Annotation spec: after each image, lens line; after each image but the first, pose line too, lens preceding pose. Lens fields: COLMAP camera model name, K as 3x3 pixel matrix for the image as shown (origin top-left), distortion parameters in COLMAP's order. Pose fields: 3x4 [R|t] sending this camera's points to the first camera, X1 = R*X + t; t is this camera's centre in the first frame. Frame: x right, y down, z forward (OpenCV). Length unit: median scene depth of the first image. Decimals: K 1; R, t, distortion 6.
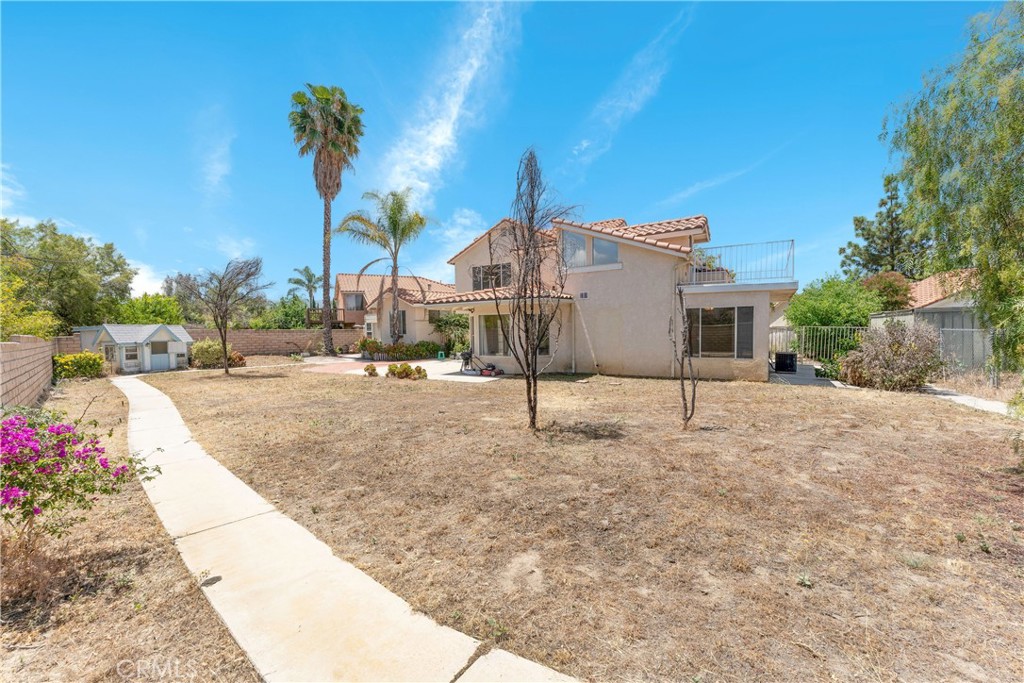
lens RADIAL K [[420.0, 0, 513.6], [0, 420.0, 338.2], [0, 0, 1]] dist [-0.002779, 0.000226]
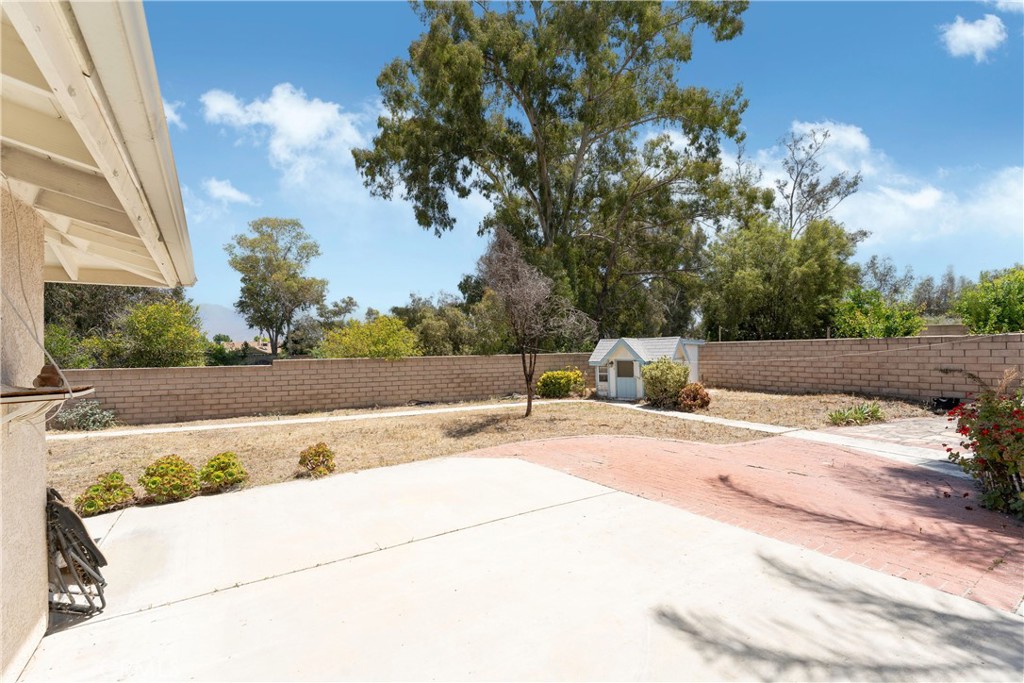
lens RADIAL K [[460.3, 0, 512.9], [0, 460.3, 344.0], [0, 0, 1]] dist [-0.001220, -0.000742]
pose [[-0.410951, 0.013312, -0.911560, -0.007639], [0.014177, 0.999866, 0.008211, -0.031383], [0.911547, -0.009549, -0.411084, 1.143640]]
